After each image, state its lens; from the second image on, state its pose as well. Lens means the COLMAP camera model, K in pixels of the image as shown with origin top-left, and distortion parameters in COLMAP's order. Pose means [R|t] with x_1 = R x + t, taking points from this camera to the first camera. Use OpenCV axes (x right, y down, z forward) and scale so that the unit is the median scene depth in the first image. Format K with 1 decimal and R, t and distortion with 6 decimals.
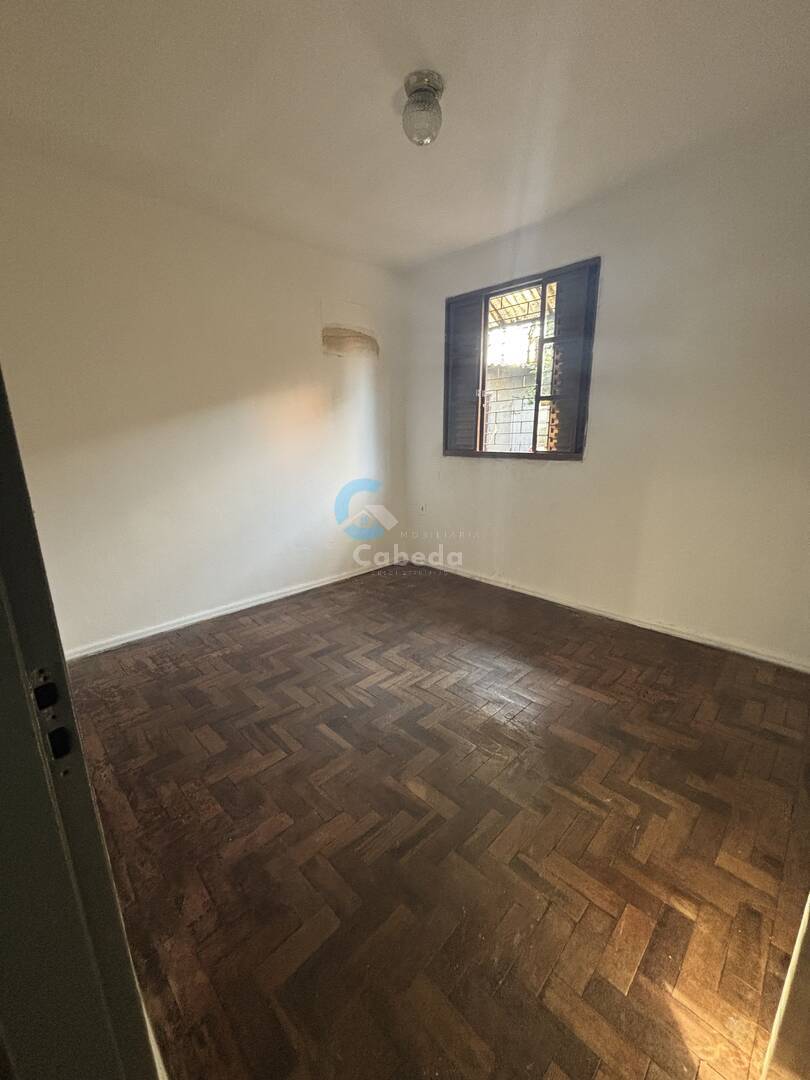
lens RADIAL K [[433.4, 0, 409.0], [0, 433.4, 534.5], [0, 0, 1]] dist [-0.000281, -0.000673]
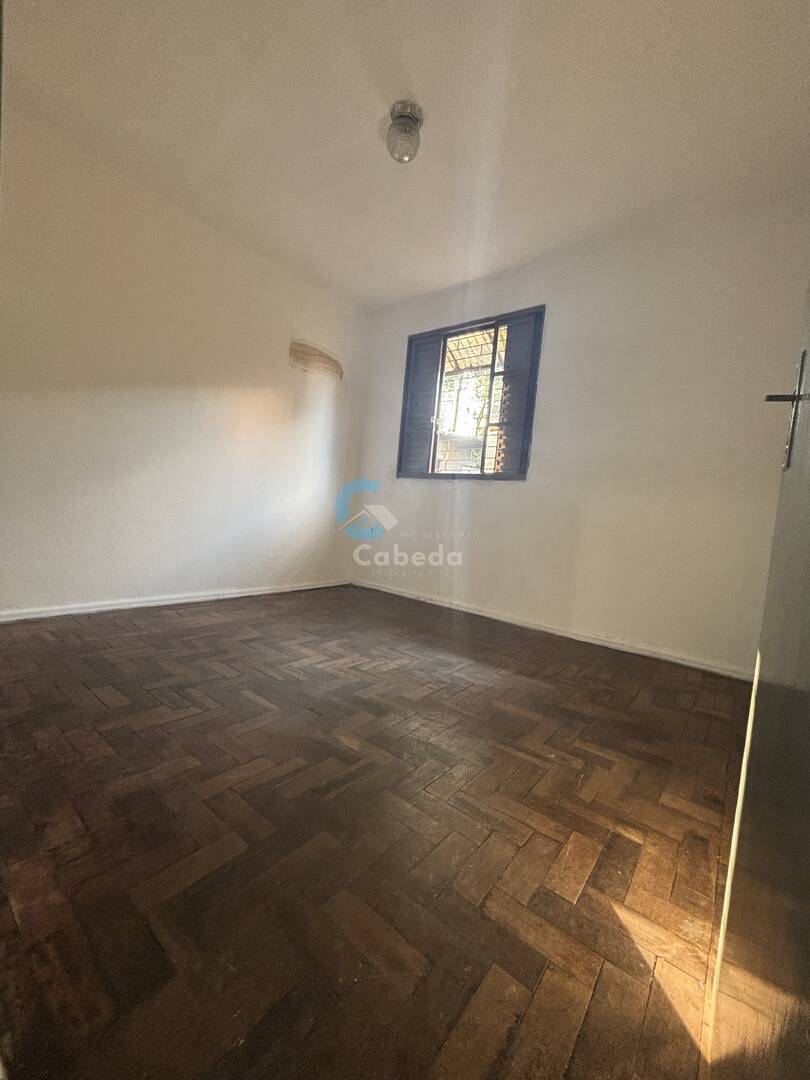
lens RADIAL K [[433.4, 0, 409.0], [0, 433.4, 534.5], [0, 0, 1]] dist [-0.000281, -0.000673]
pose [[0.989421, 0.085158, 0.117452, -0.000782], [-0.062455, 0.980757, -0.184973, 0.261573], [-0.130944, 0.175680, 0.975700, 0.025096]]
